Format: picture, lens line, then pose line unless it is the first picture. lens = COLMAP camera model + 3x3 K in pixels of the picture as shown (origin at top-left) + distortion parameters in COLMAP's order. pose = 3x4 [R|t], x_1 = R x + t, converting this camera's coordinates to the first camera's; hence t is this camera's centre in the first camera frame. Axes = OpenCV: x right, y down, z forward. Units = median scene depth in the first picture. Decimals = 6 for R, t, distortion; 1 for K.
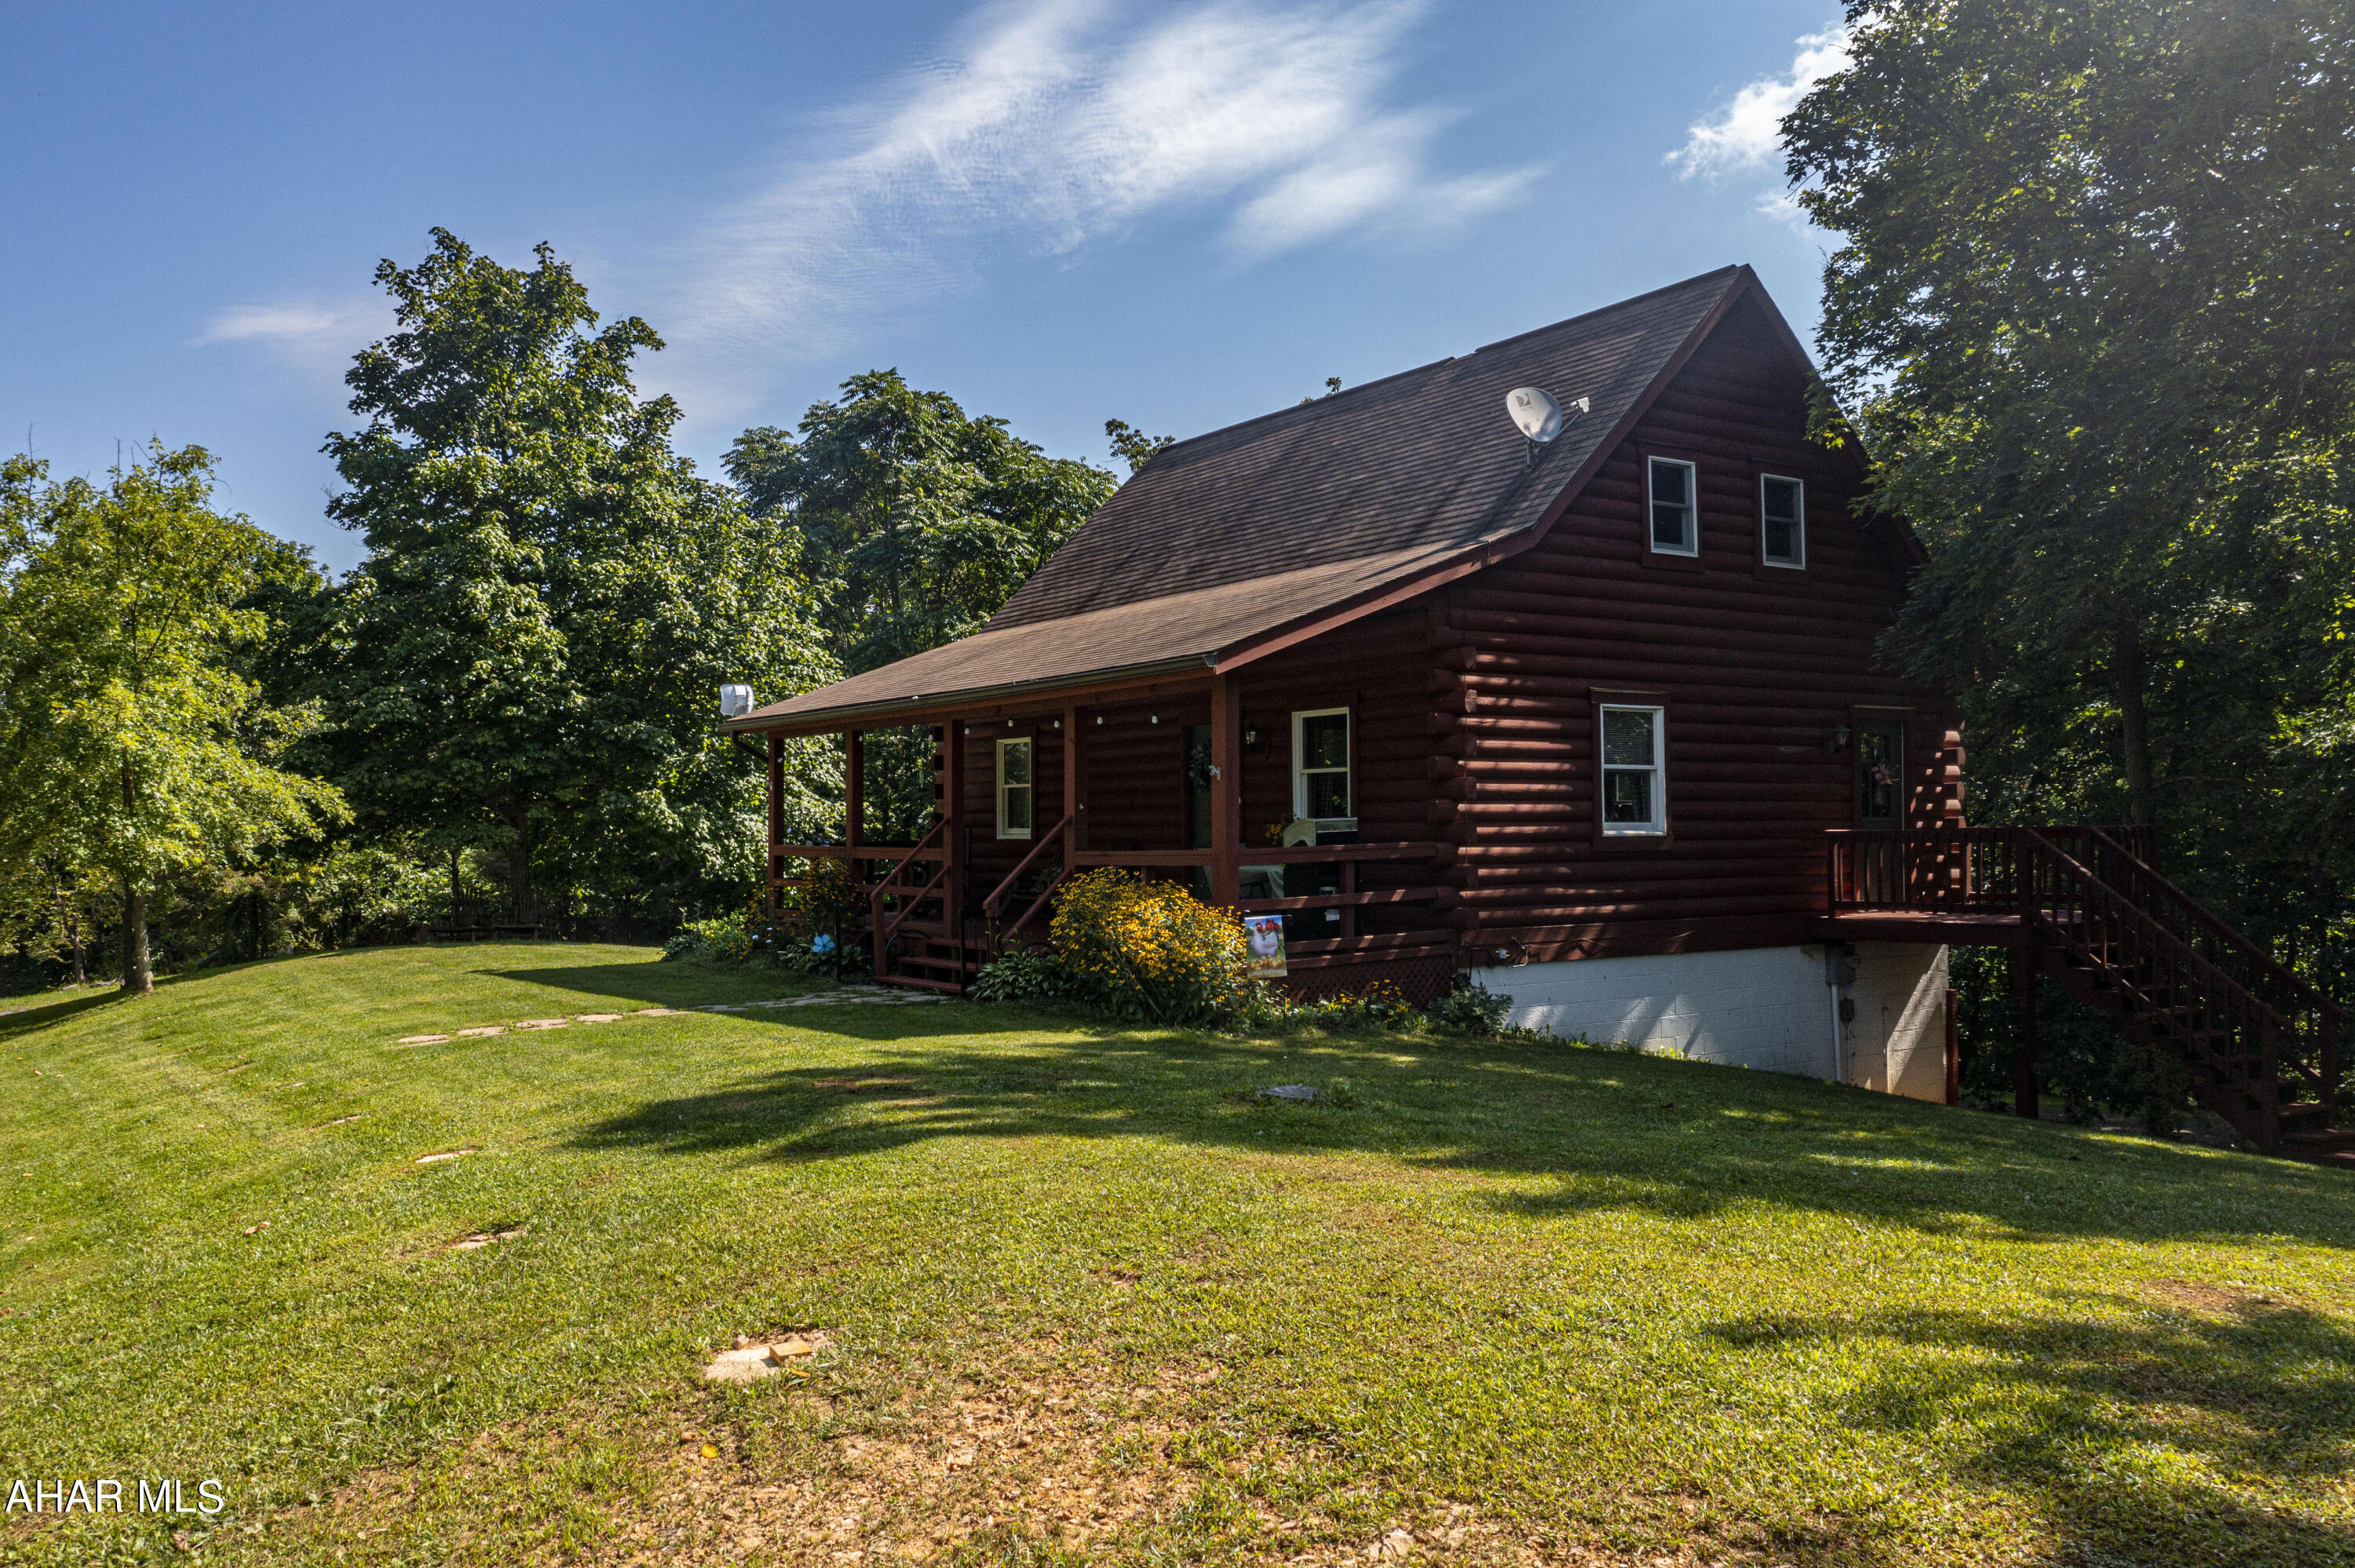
lens RADIAL K [[1913.2, 0, 1177.5], [0, 1913.2, 784.0], [0, 0, 1]] dist [0.001257, -0.001377]
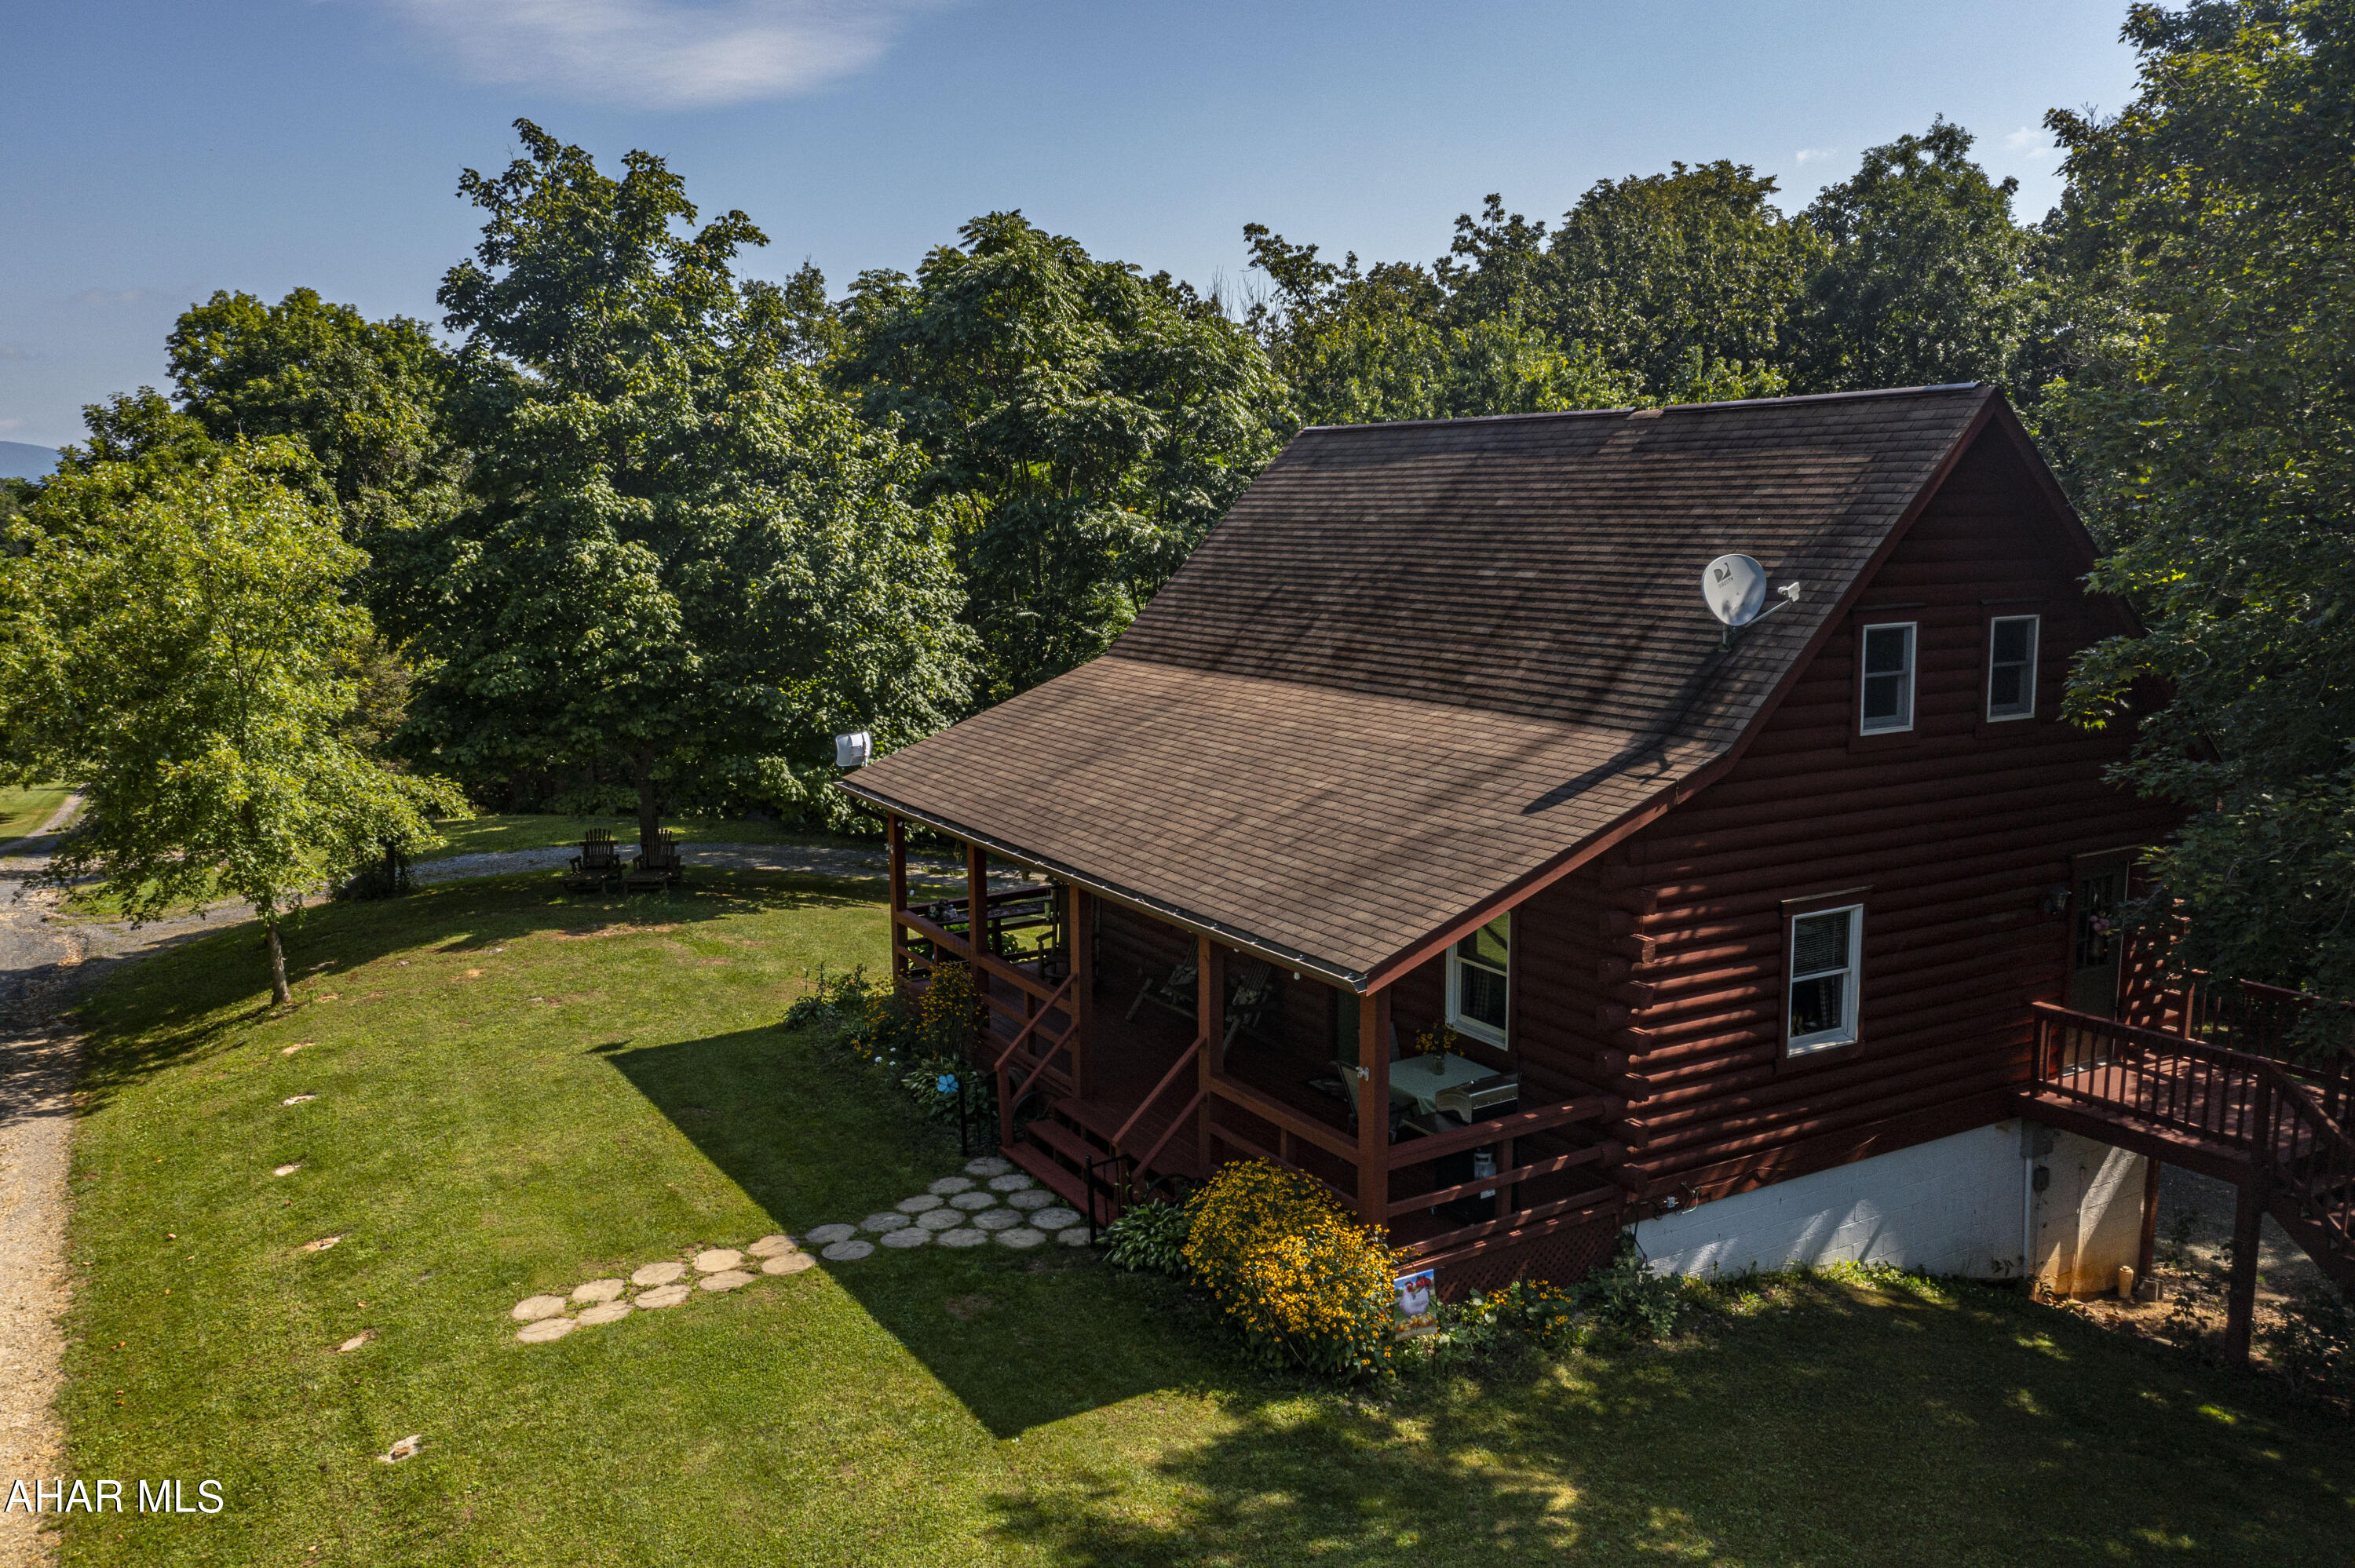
lens RADIAL K [[1907.7, 0, 1177.5], [0, 1907.7, 784.0], [0, 0, 1]] dist [-0.007993, -0.003257]
pose [[0.997442, 0.009038, -0.070909, -0.002792], [0.004564, 0.981900, 0.189345, -0.165780], [0.071337, -0.189184, 0.979347, 0.068797]]
